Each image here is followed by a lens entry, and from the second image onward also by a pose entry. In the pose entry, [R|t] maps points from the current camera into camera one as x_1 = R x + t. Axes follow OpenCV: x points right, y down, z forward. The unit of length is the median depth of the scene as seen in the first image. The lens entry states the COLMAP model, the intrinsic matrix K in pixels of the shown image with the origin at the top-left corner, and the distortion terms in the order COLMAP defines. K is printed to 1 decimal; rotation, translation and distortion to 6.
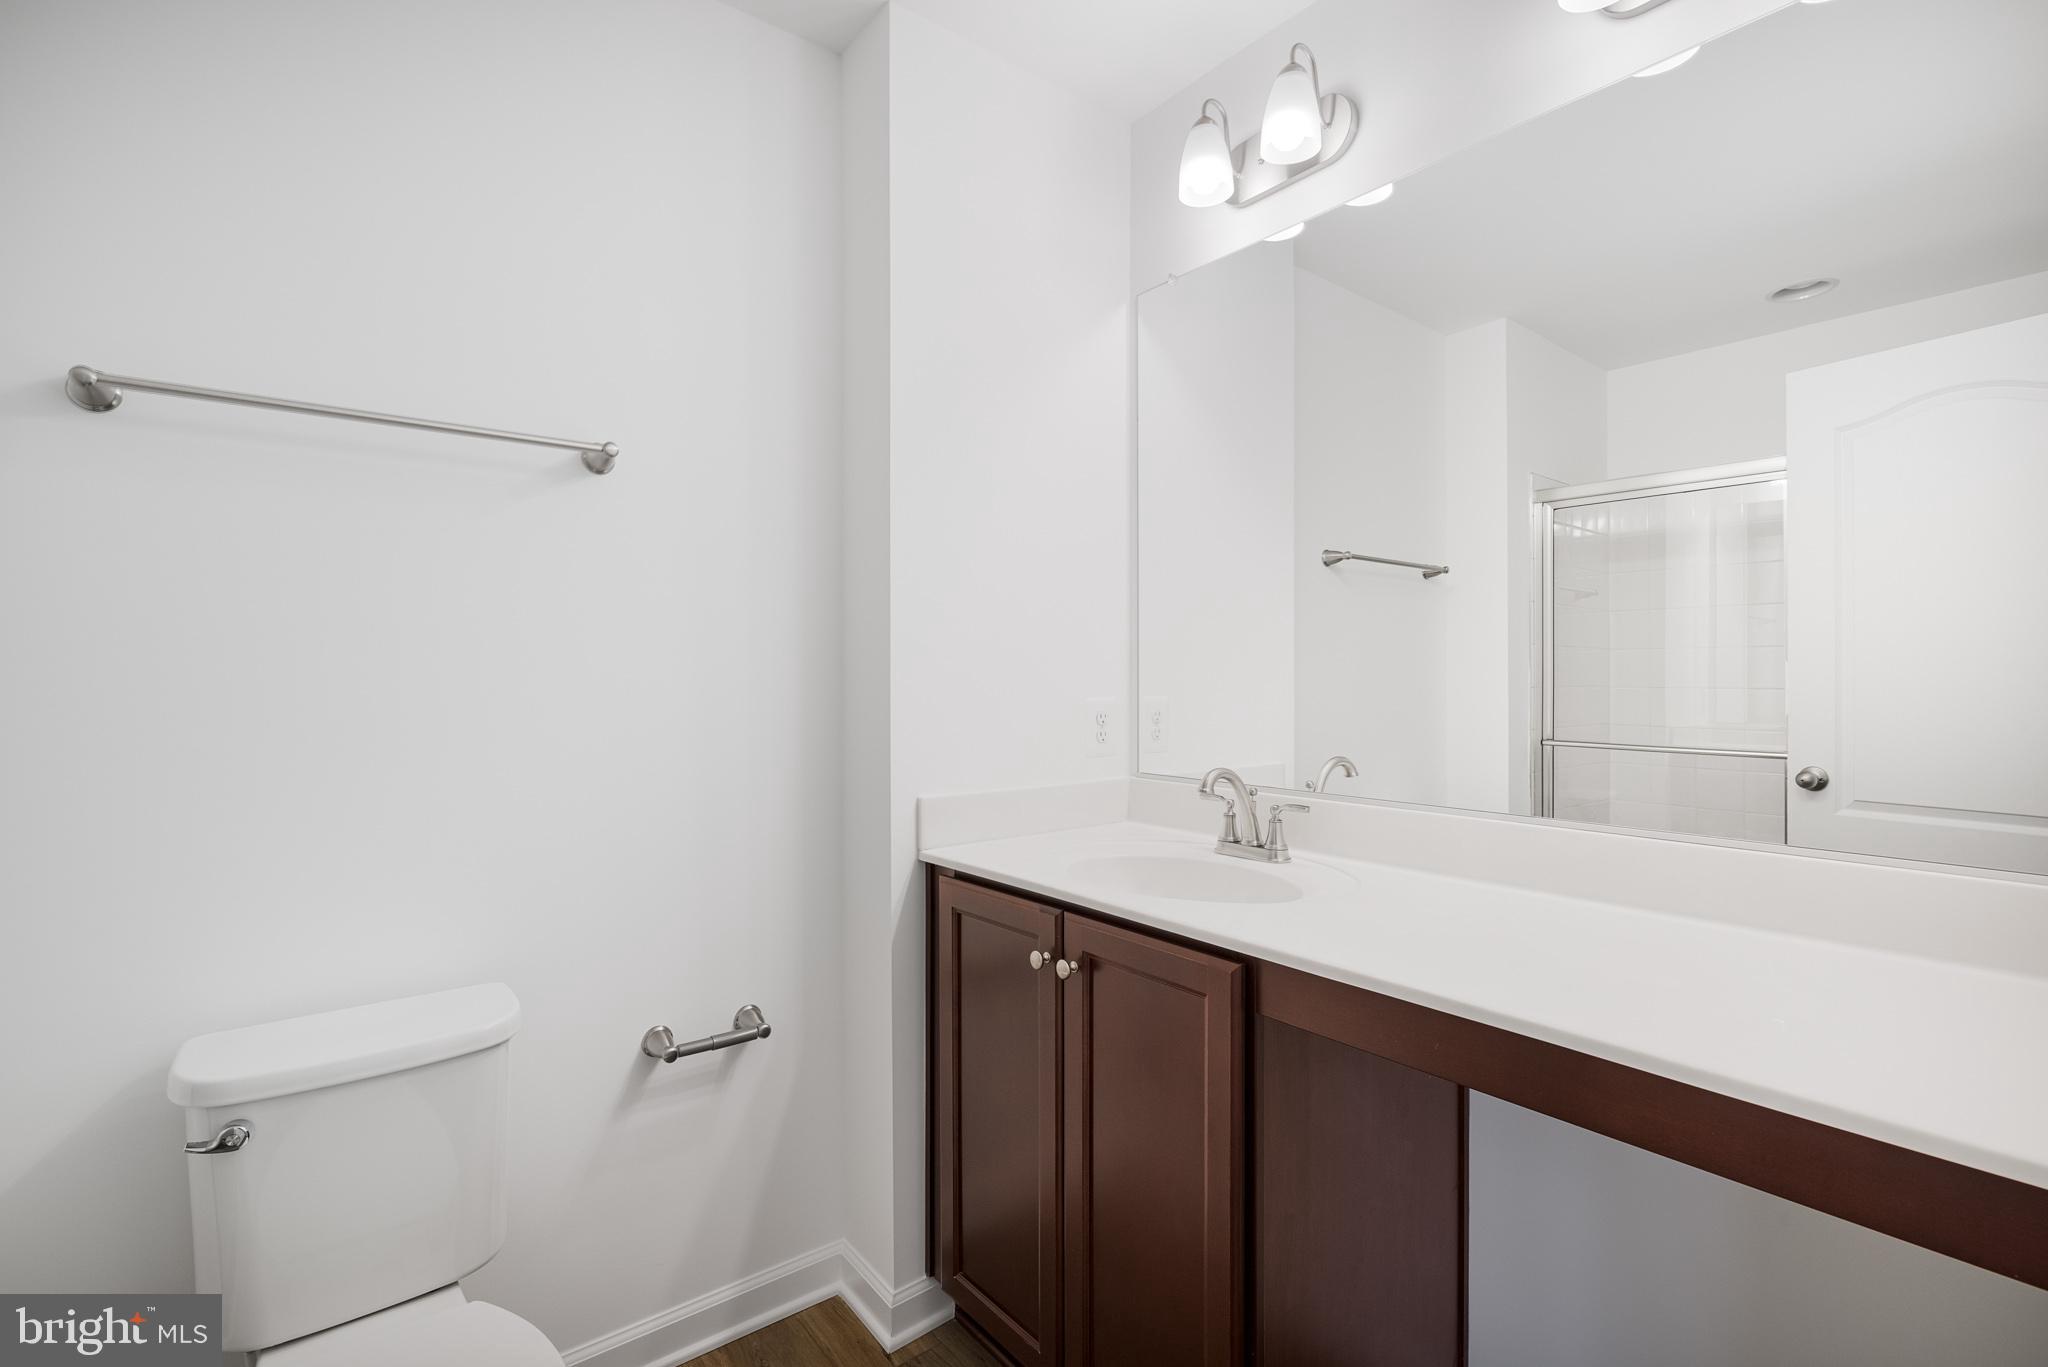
lens RADIAL K [[918.5, 0, 1024.0], [0, 918.5, 683.5], [0, 0, 1]] dist [0.000858, 0.000108]
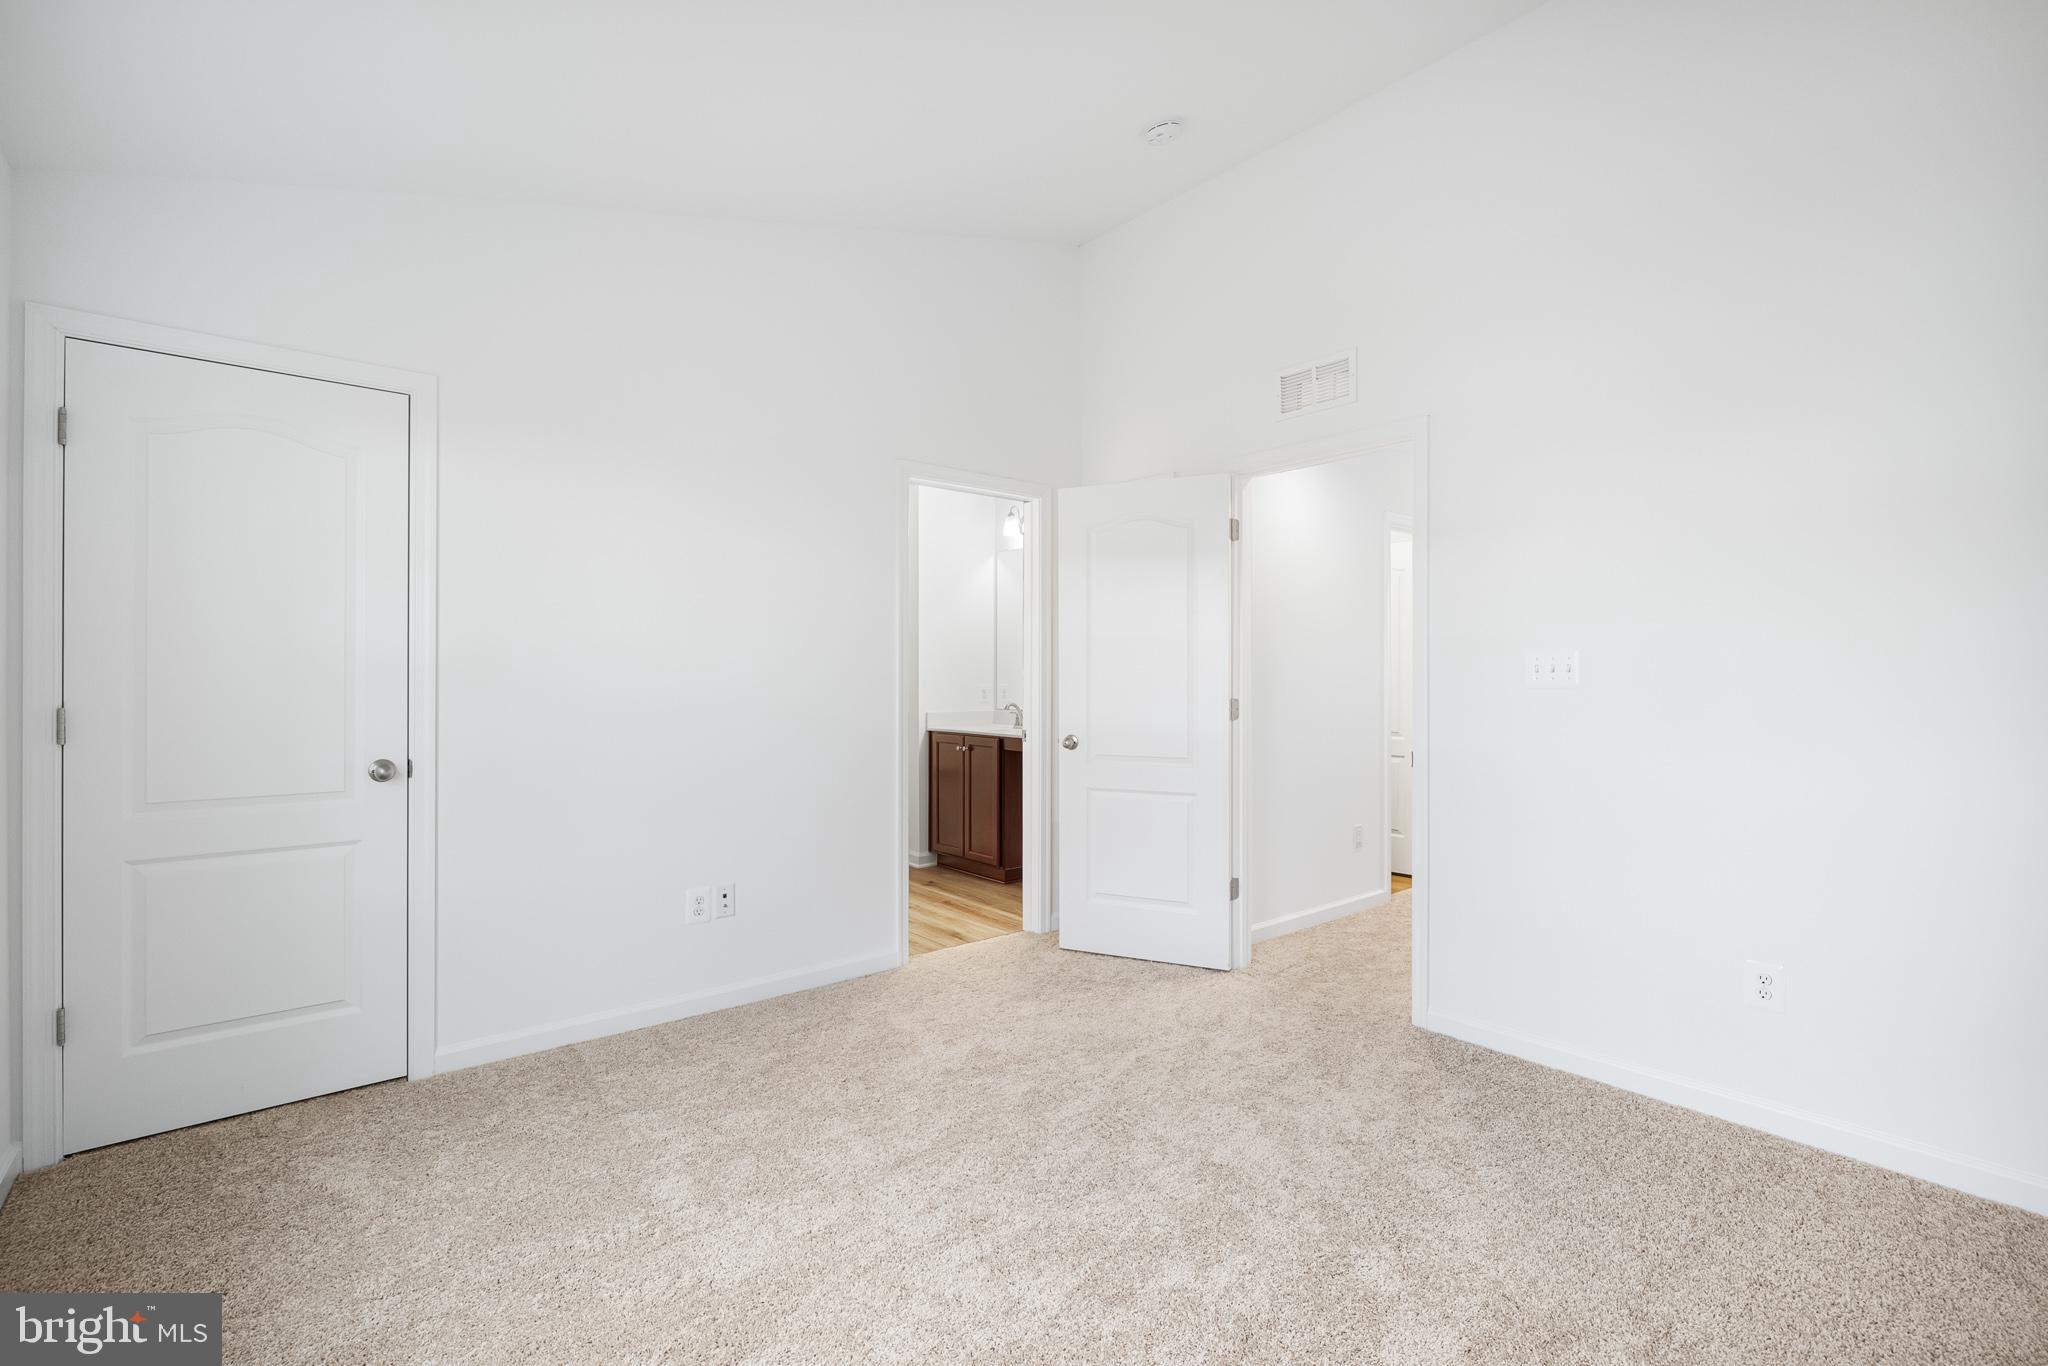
lens RADIAL K [[918.5, 0, 1024.0], [0, 918.5, 683.0], [0, 0, 1]] dist [0.000858, 0.000108]
pose [[0.999764, -0.000283, 0.021727, 0.179087], [0.000747, 0.999771, -0.021380, 0.087740], [-0.021716, 0.021391, 0.999535, -2.499381]]
